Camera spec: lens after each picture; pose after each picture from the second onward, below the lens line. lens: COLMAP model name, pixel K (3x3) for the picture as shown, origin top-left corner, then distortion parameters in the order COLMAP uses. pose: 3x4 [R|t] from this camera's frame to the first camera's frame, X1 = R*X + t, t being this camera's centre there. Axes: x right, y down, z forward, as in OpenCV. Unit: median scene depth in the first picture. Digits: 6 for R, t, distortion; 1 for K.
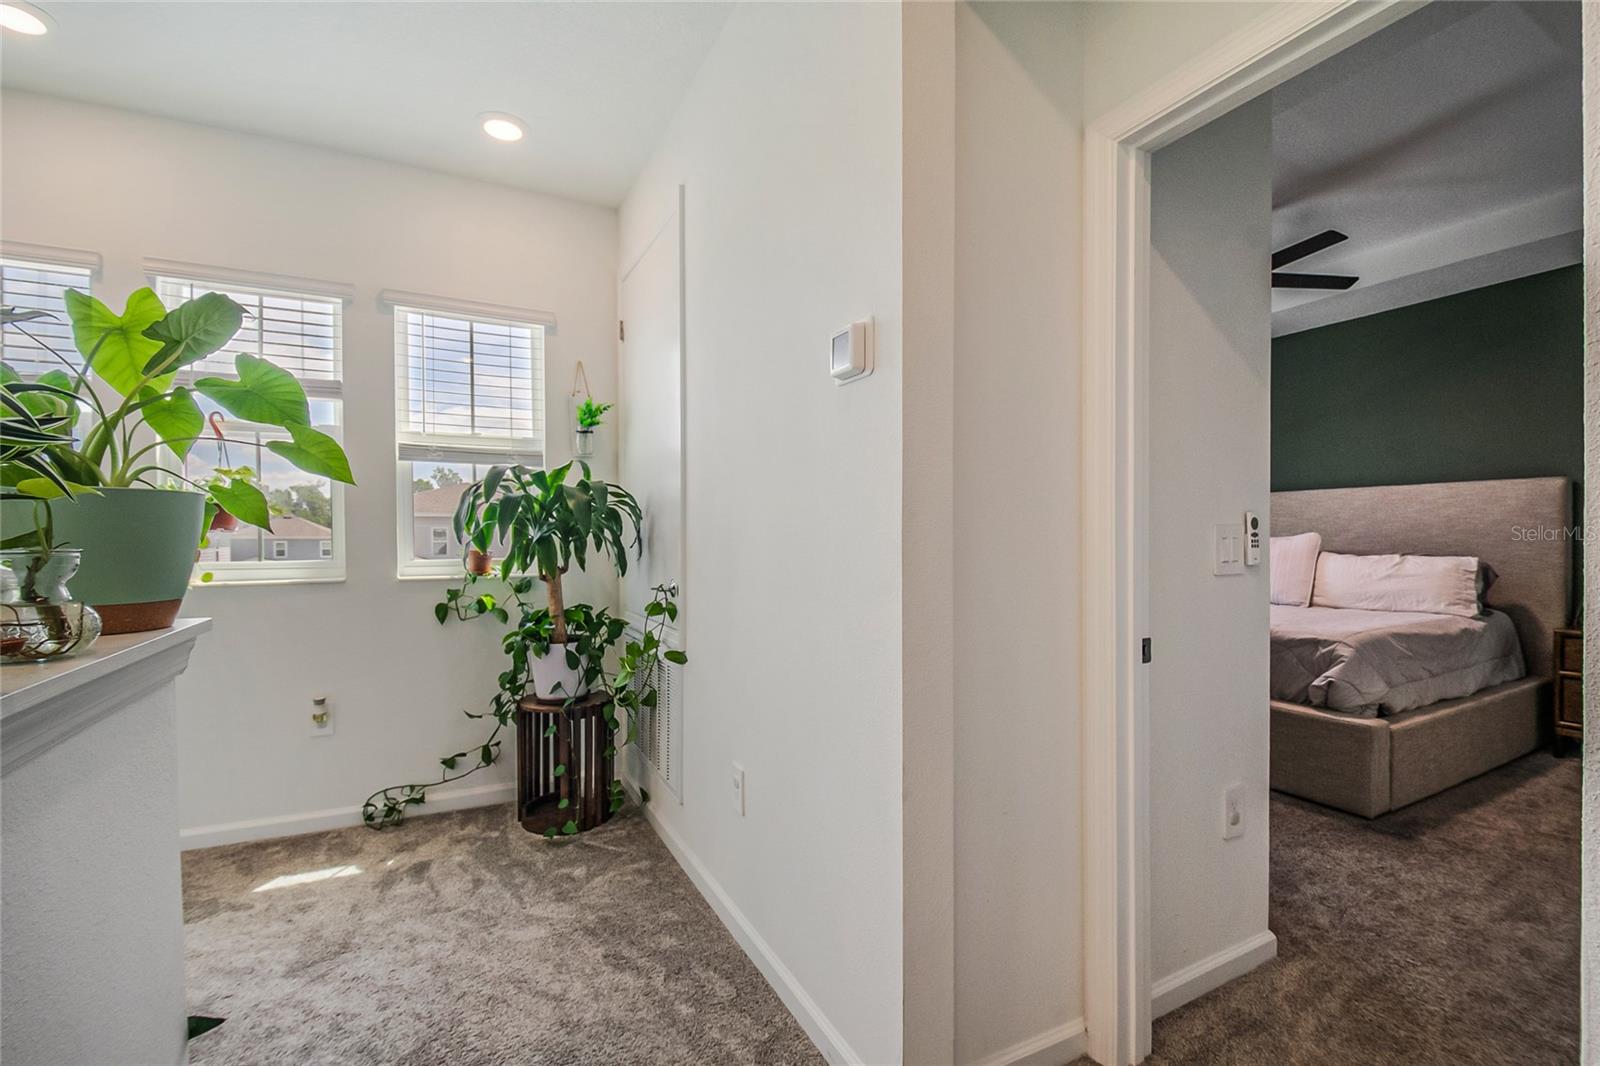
lens RADIAL K [[701.5, 0, 846.5], [0, 701.5, 536.2], [0, 0, 1]] dist [0.010974, -0.016241]
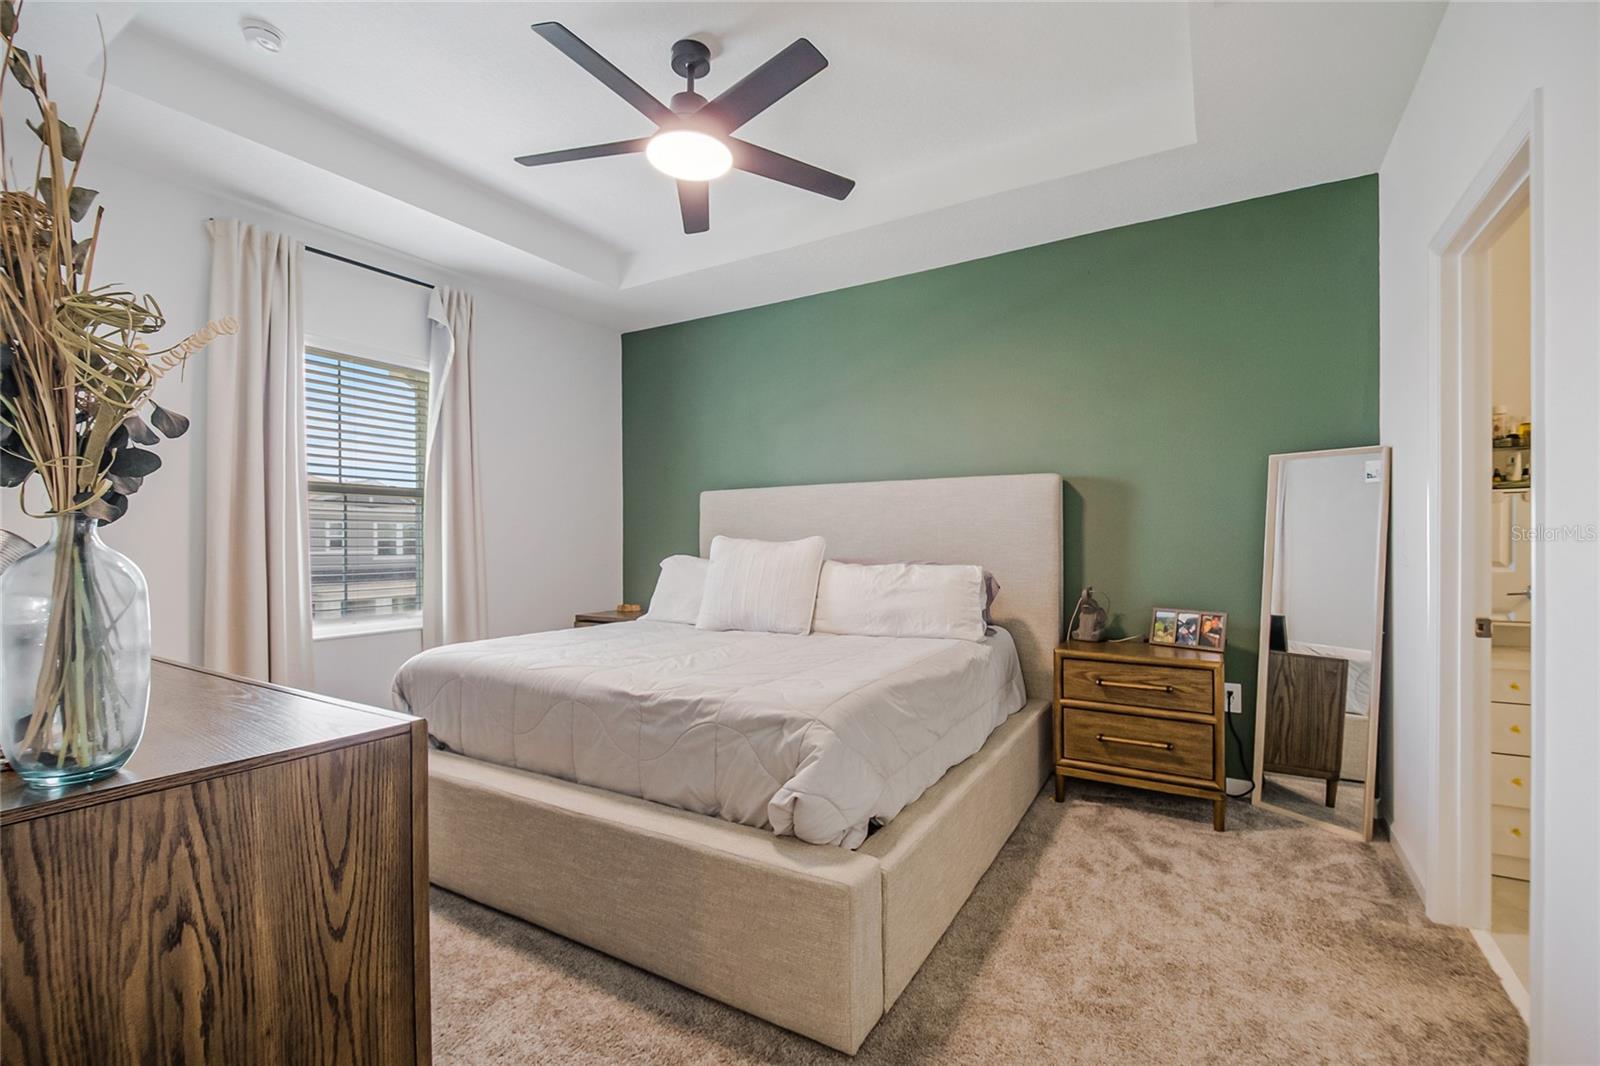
lens RADIAL K [[701.5, 0, 798.1], [0, 701.5, 541.7], [0, 0, 1]] dist [0.010974, -0.016241]
pose [[0.878605, -0.004247, 0.477530, 0.338315], [0.004472, 0.999990, 0.000666, 0.000333], [-0.477528, 0.001550, 0.878615, 0.402961]]
